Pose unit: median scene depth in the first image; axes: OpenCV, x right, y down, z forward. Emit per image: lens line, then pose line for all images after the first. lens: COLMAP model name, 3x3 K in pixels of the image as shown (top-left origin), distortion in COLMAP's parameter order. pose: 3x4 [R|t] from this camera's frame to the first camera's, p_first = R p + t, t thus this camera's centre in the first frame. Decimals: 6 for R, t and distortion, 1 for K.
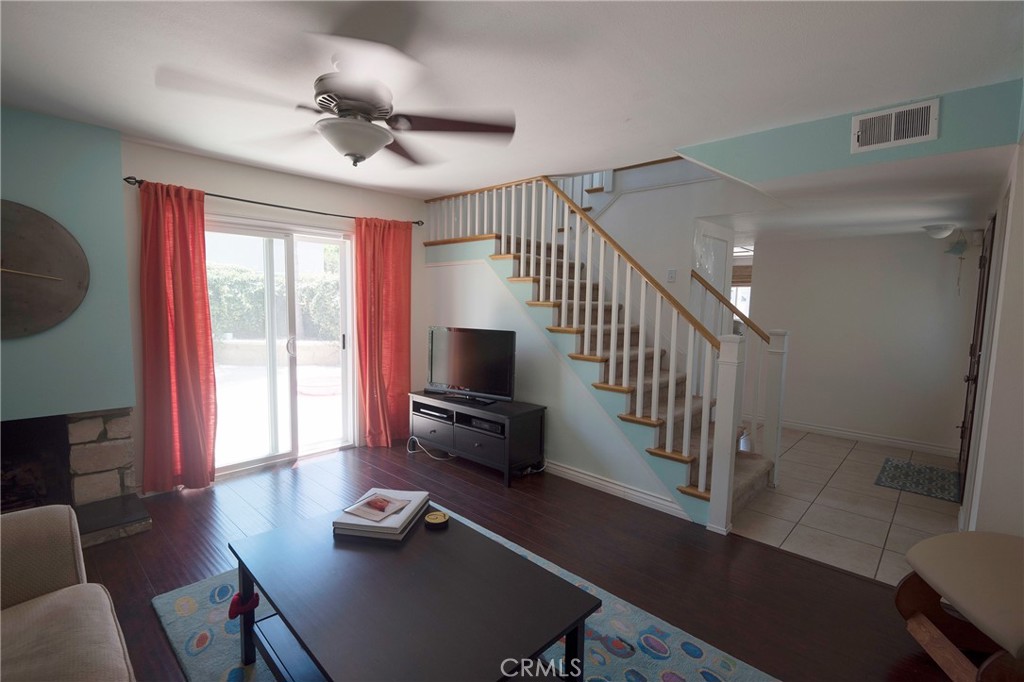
lens RADIAL K [[483.0, 0, 515.1], [0, 483.0, 346.9], [0, 0, 1]] dist [0.003160, -0.024188]
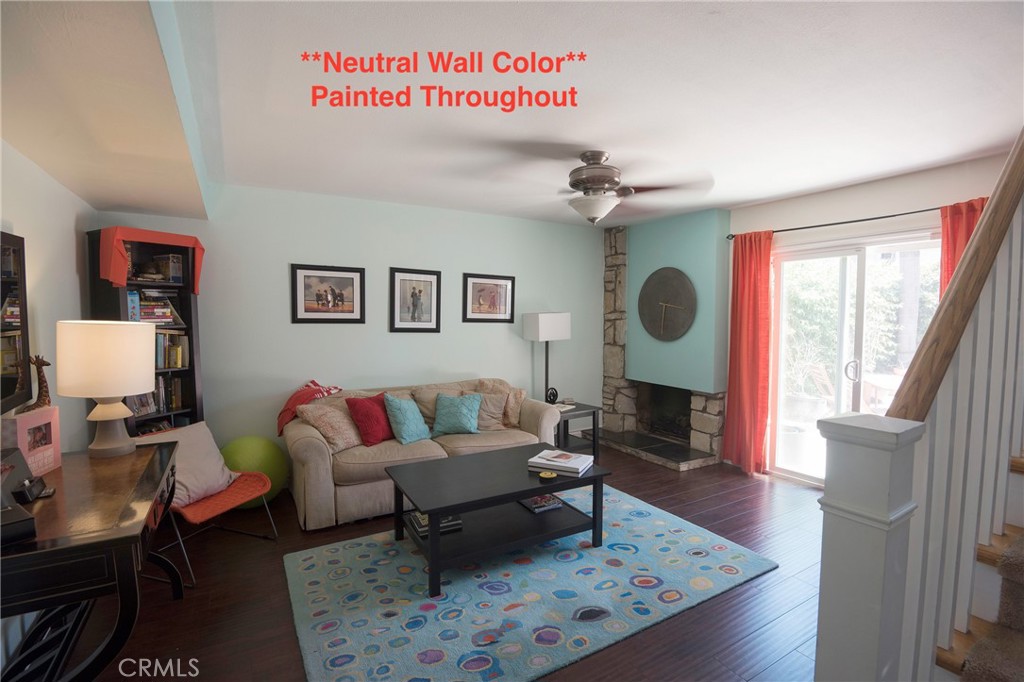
lens RADIAL K [[483.0, 0, 515.1], [0, 483.0, 346.9], [0, 0, 1]] dist [0.003160, -0.024188]
pose [[-0.306949, 0.039921, -0.950888, 0.783613], [-0.094591, 0.992893, 0.072218, -0.065789], [0.947014, 0.112113, -0.300992, 0.866442]]
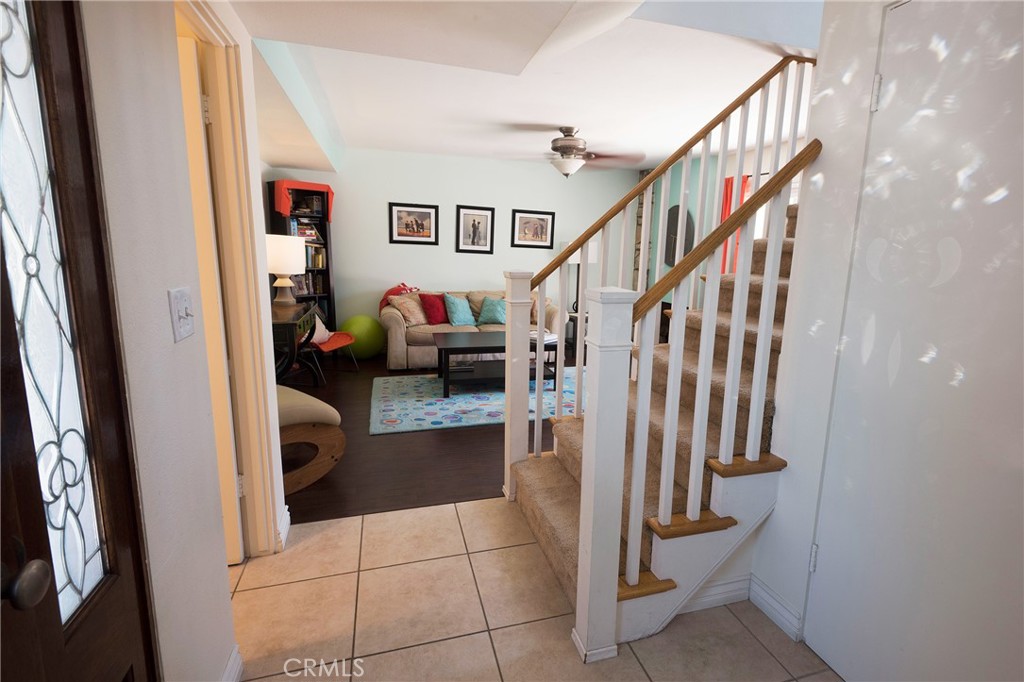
lens RADIAL K [[479.6, 0, 527.2], [0, 479.6, 337.1], [0, 0, 1]] dist [0.025327, -0.000168]
pose [[-0.516726, 0.122477, -0.847345, 1.135833], [-0.116884, 0.970356, 0.211536, -0.086525], [0.848135, 0.208347, -0.487092, 1.403505]]
